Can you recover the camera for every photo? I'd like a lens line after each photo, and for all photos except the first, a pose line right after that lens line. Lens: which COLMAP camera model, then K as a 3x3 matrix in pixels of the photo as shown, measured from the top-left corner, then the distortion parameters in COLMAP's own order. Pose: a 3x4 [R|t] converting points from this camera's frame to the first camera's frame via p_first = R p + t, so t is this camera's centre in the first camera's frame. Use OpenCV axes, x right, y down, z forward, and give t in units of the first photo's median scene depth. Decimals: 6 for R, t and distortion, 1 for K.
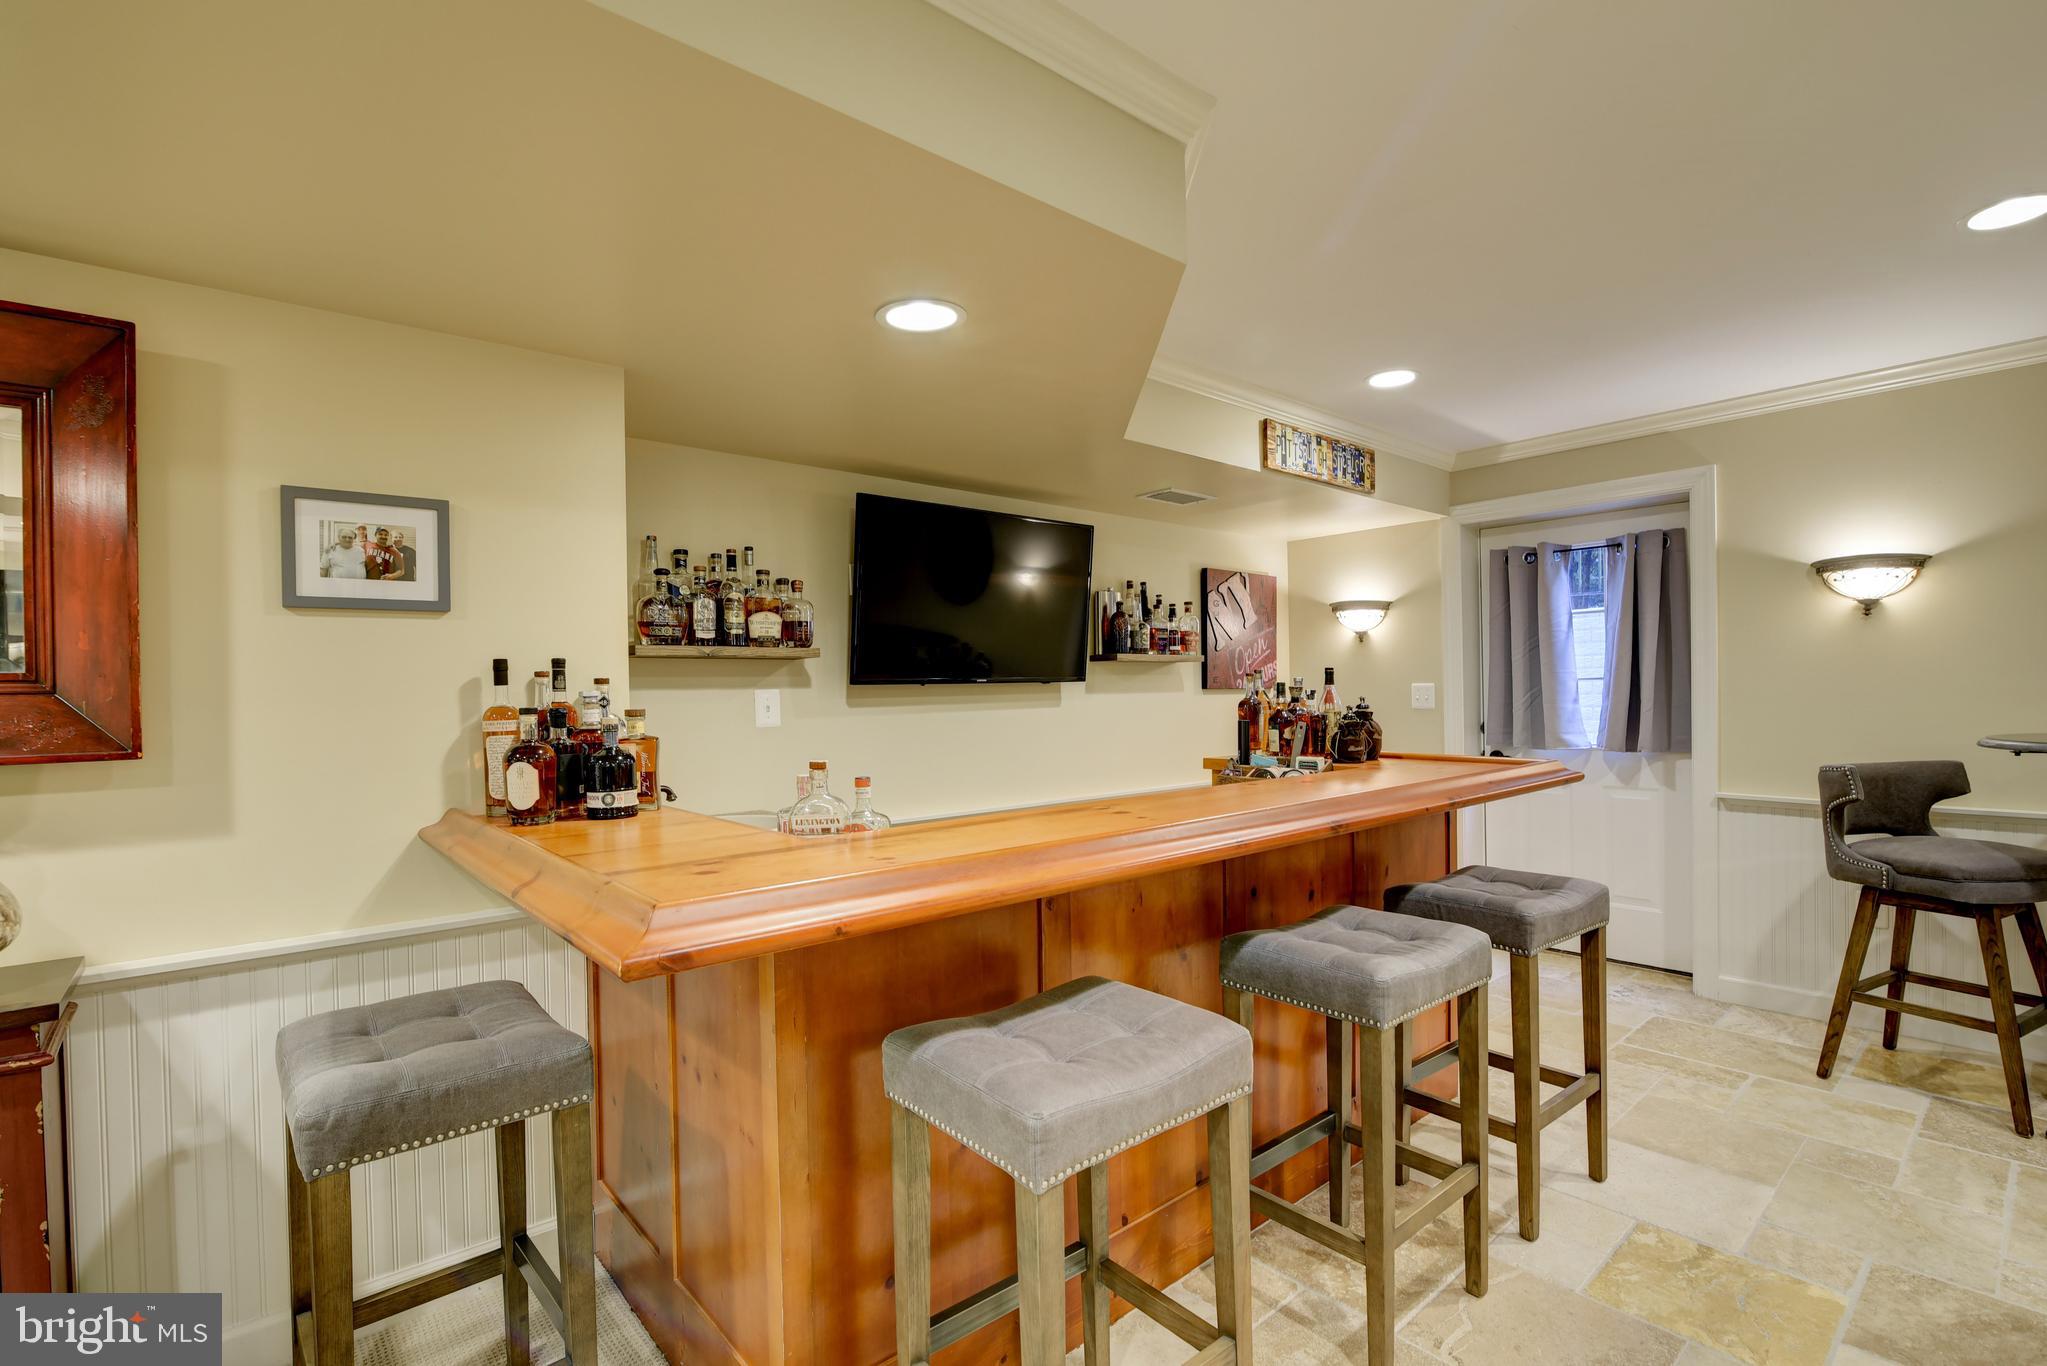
lens RADIAL K [[933.8, 0, 1024.3], [0, 933.8, 691.2], [0, 0, 1]] dist [-0.019836, 0.000818]
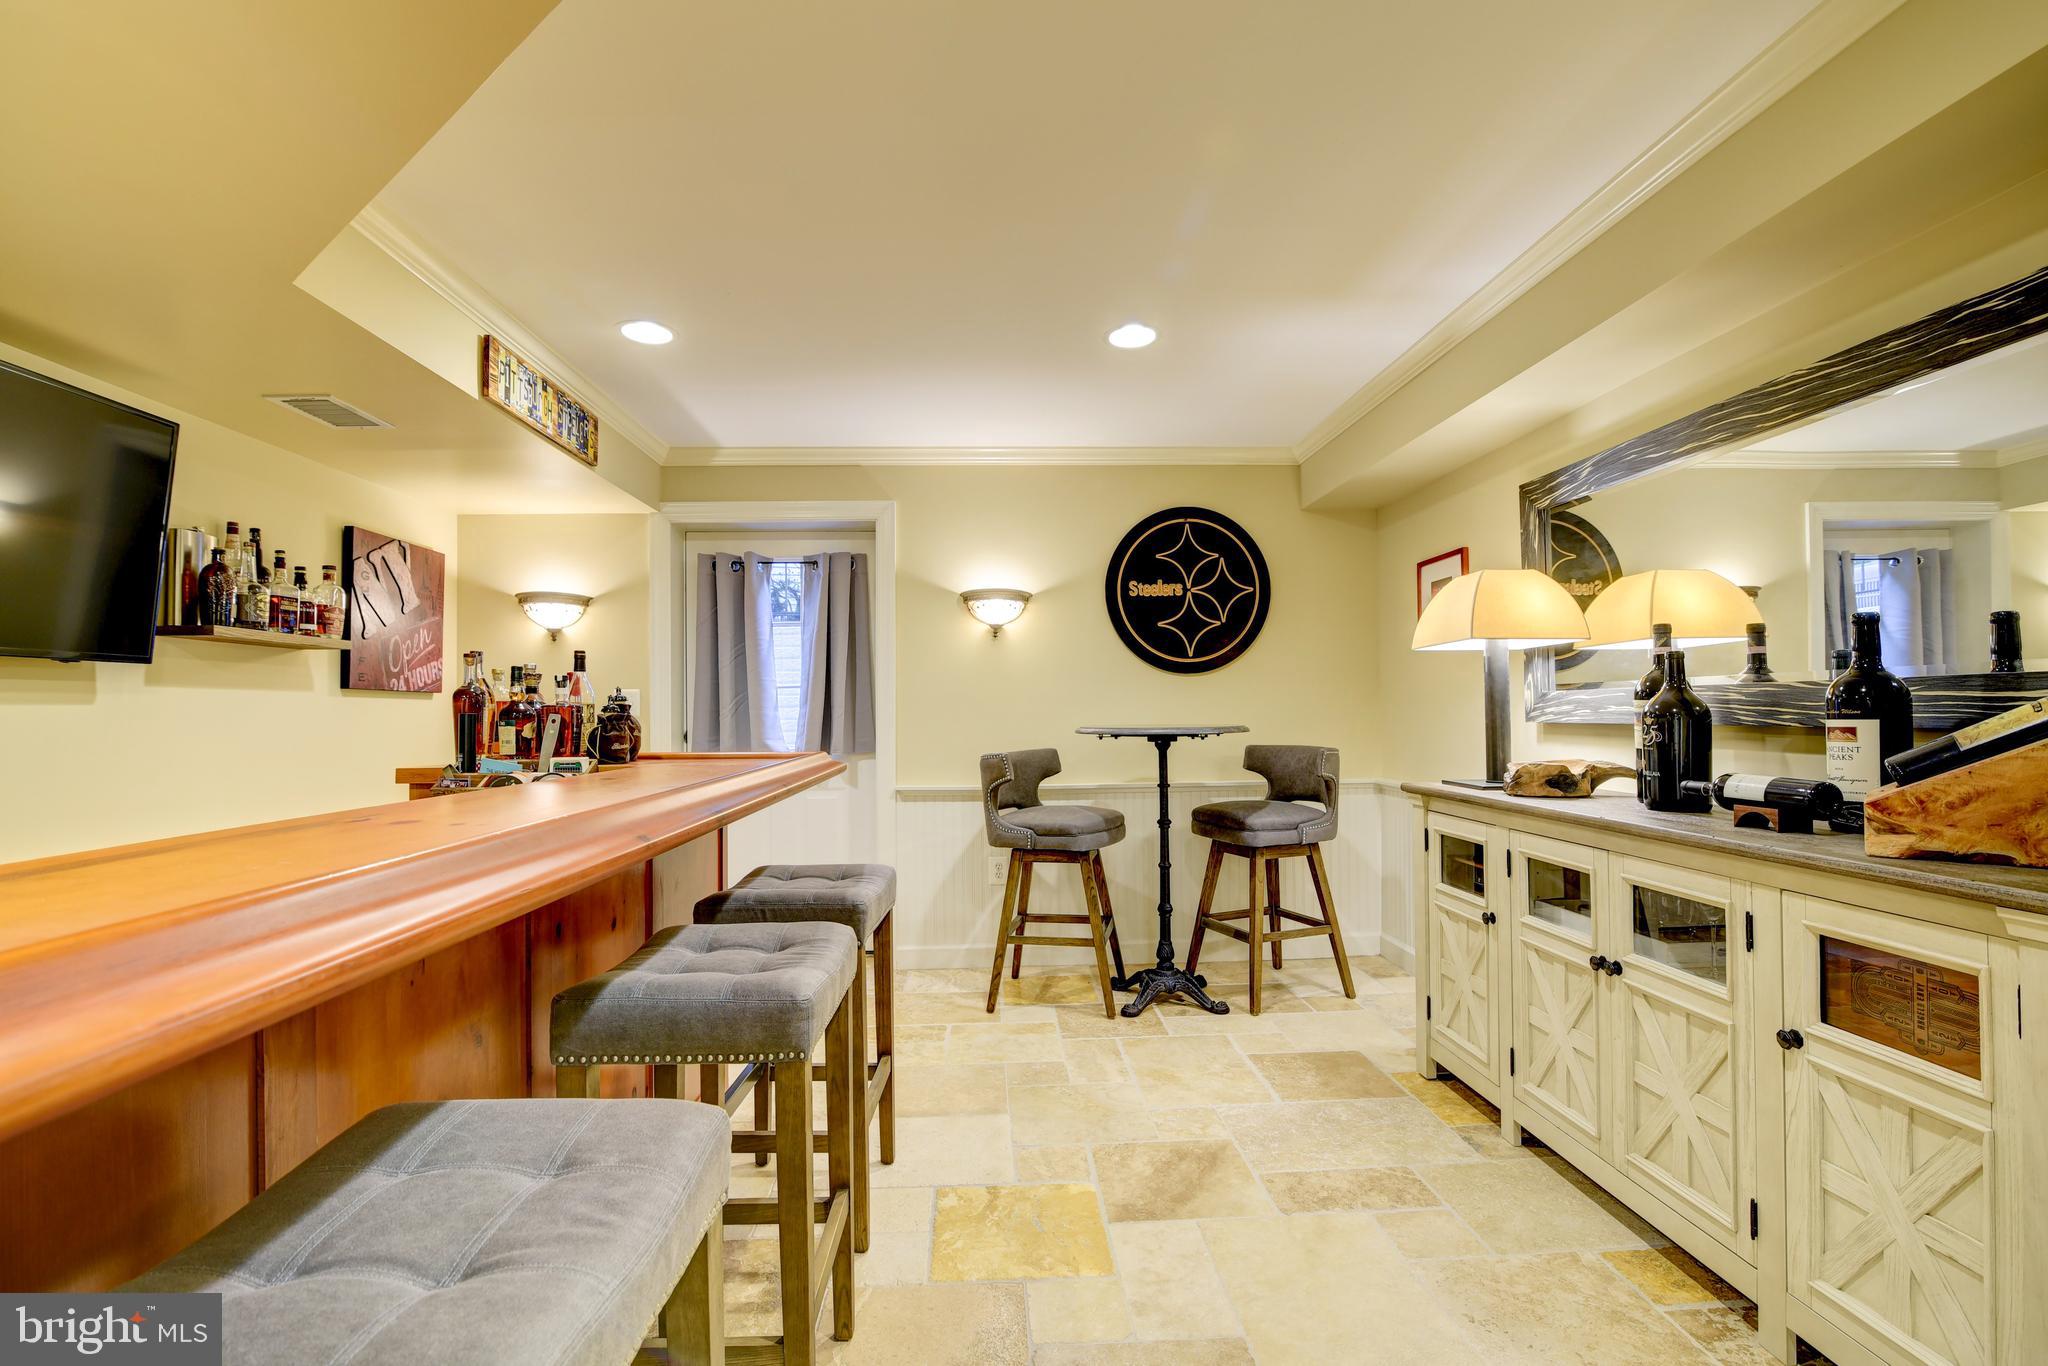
lens RADIAL K [[934.3, 0, 1024.8], [0, 934.3, 691.2], [0, 0, 1]] dist [-0.019836, 0.000818]
pose [[0.617461, 0.026778, 0.786146, -0.063552], [0.002439, 0.999350, -0.035957, 0.034920], [-0.786598, 0.024120, 0.616994, 0.160957]]
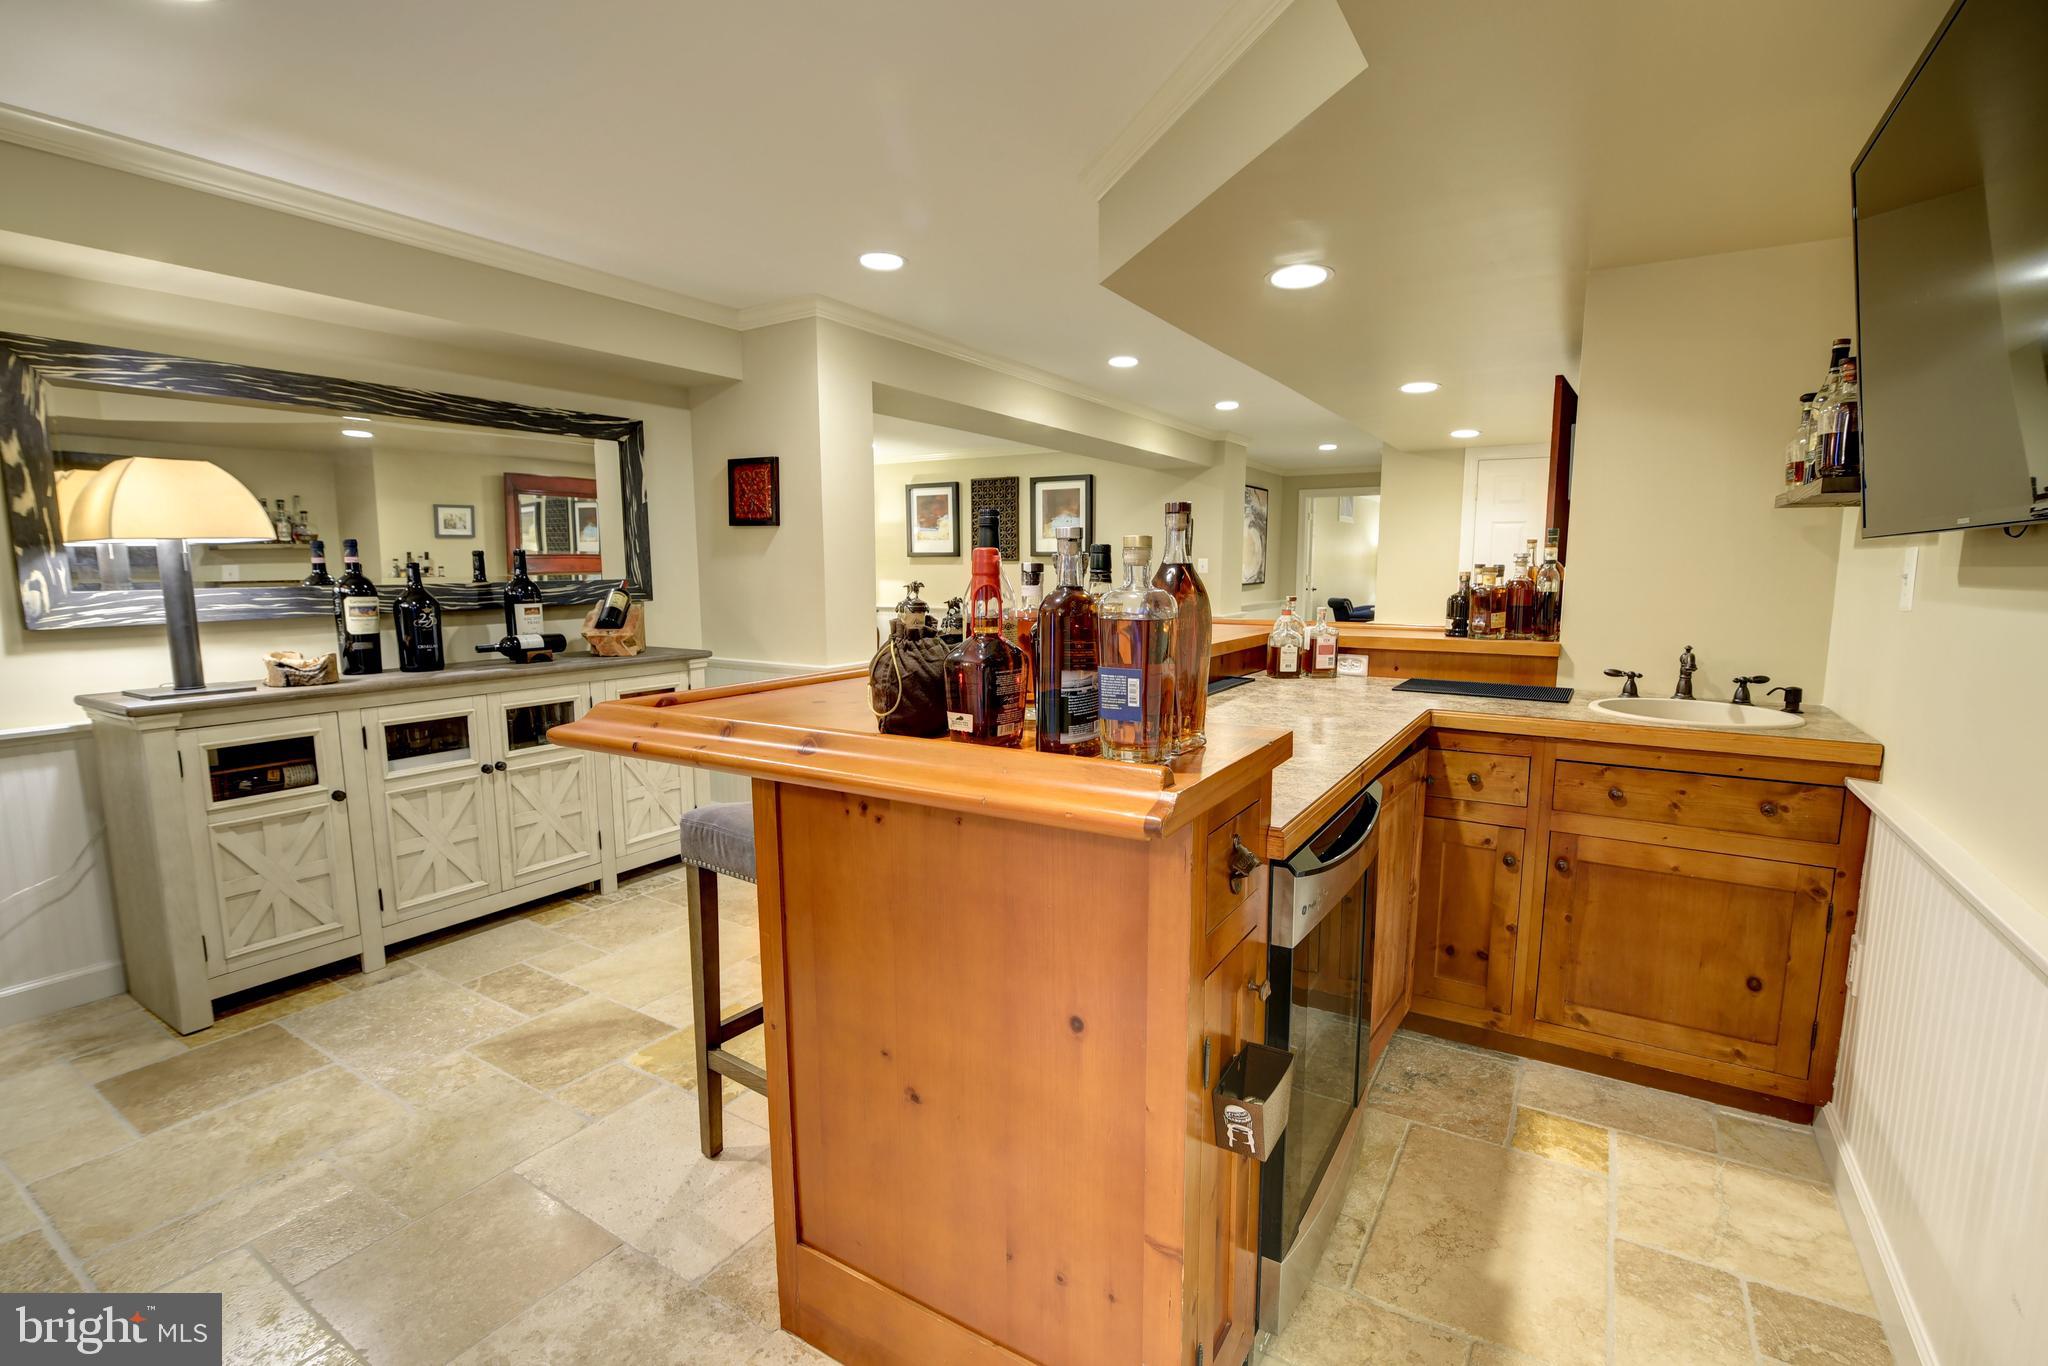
lens RADIAL K [[934.3, 0, 1024.8], [0, 934.3, 691.2], [0, 0, 1]] dist [-0.019836, 0.000818]
pose [[-0.954495, 0.057898, -0.292552, 0.378841], [0.016007, 0.989505, 0.143607, -0.007687], [0.297796, 0.132390, -0.945405, 1.213931]]
